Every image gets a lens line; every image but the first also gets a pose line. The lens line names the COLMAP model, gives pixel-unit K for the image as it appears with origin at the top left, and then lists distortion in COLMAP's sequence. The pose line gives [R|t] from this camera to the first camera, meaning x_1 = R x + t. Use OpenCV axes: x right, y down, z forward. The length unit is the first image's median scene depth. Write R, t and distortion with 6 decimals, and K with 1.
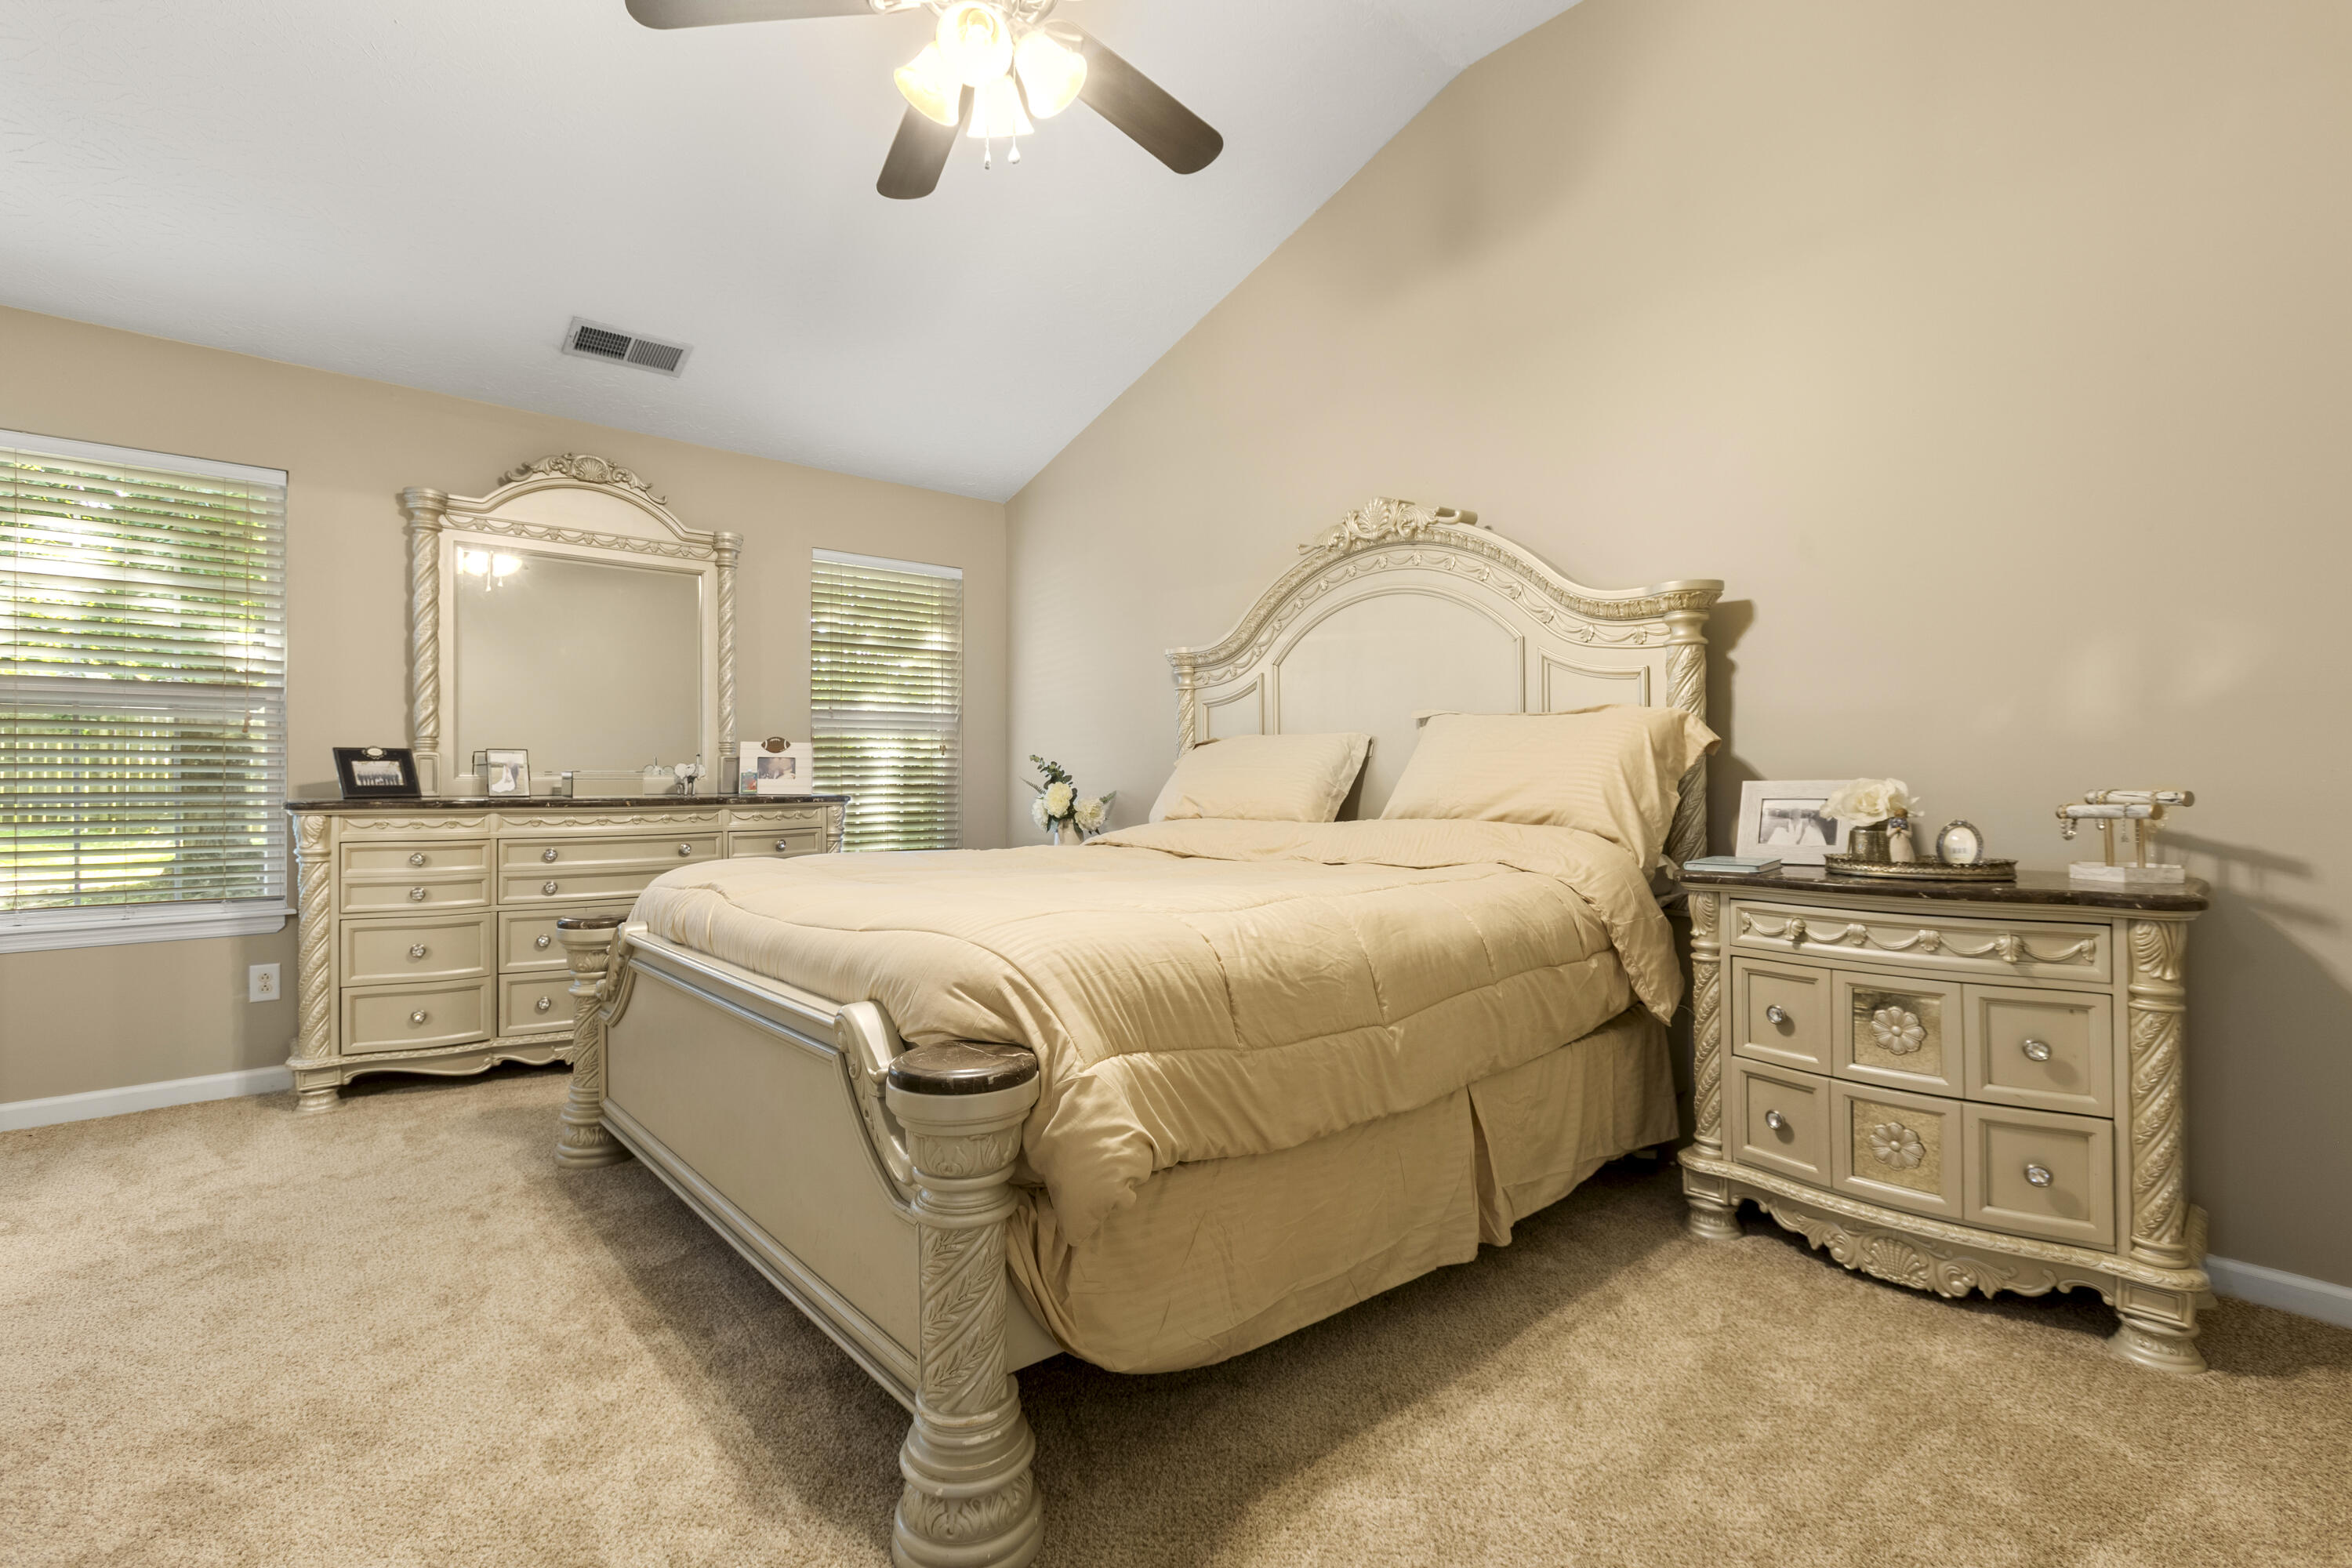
lens RADIAL K [[1048.7, 0, 1151.2], [0, 1048.7, 776.3], [0, 0, 1]] dist [-0.012954, 0.007903]
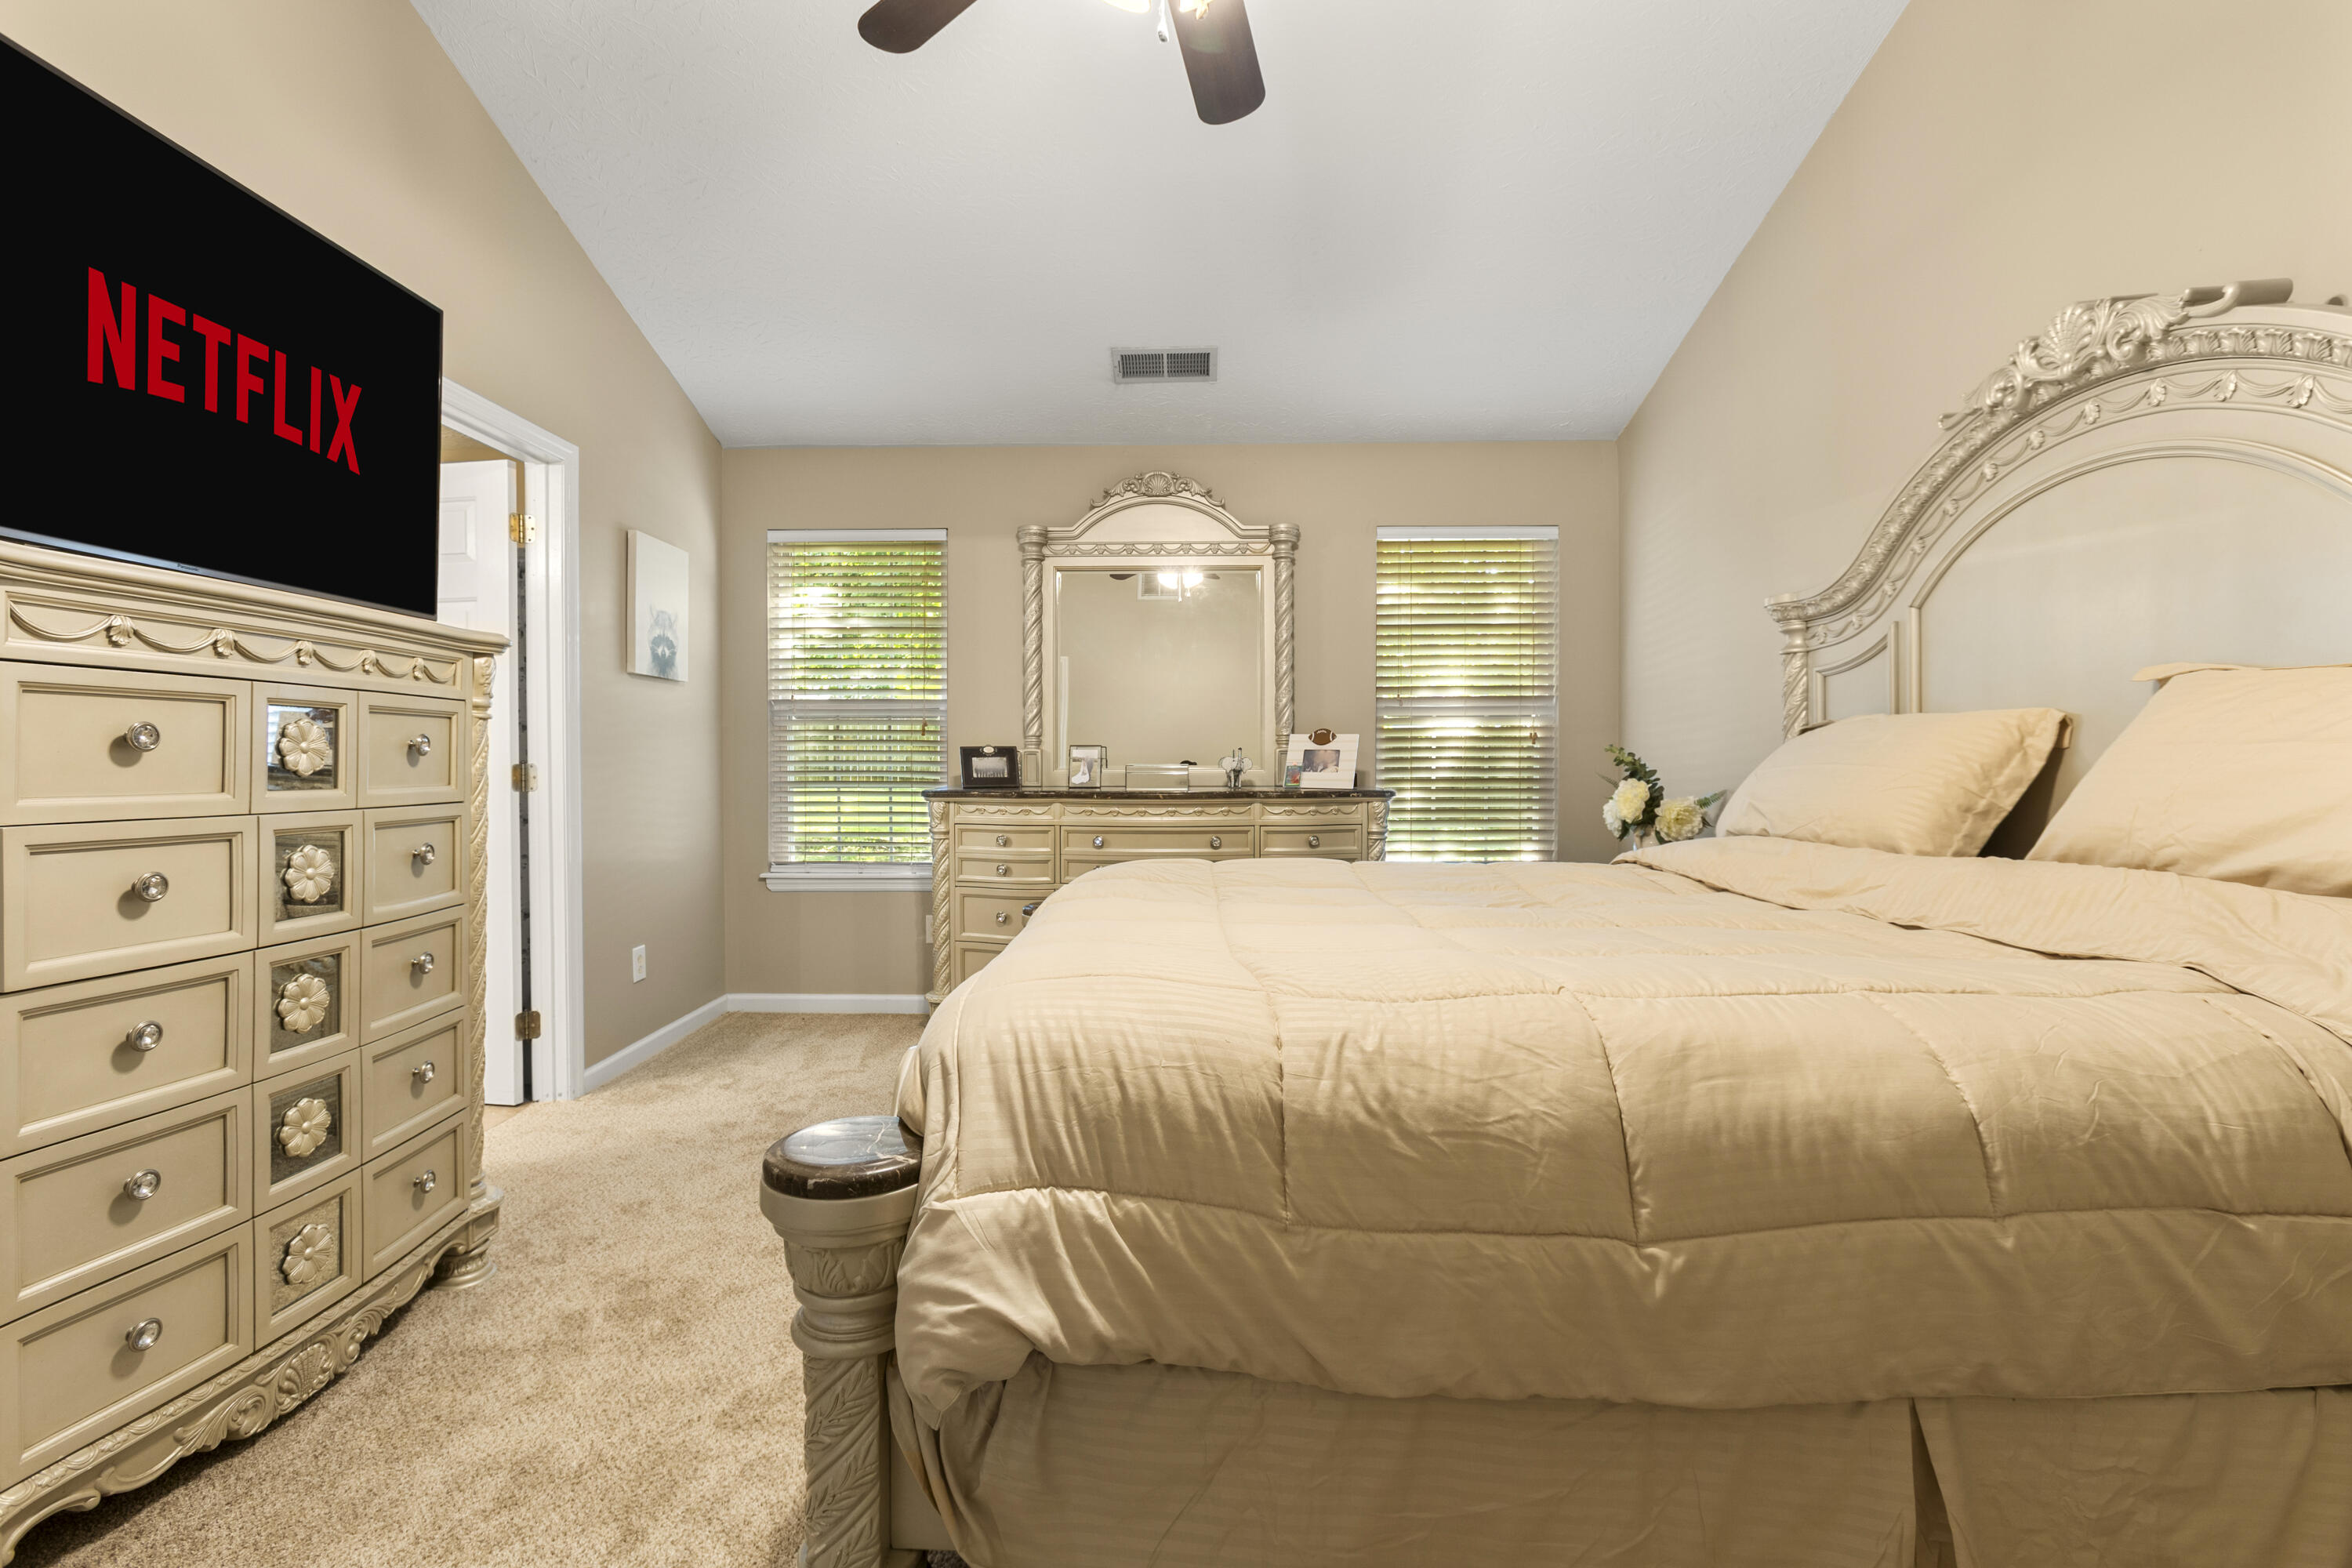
lens RADIAL K [[1048.7, 0, 1172.7], [0, 1048.7, 771.6], [0, 0, 1]] dist [-0.012954, 0.007903]
pose [[0.747480, 0.008852, -0.664226, 0.227515], [0.000382, 0.999905, 0.013756, -0.014364], [0.664285, -0.010536, 0.747405, 0.228752]]
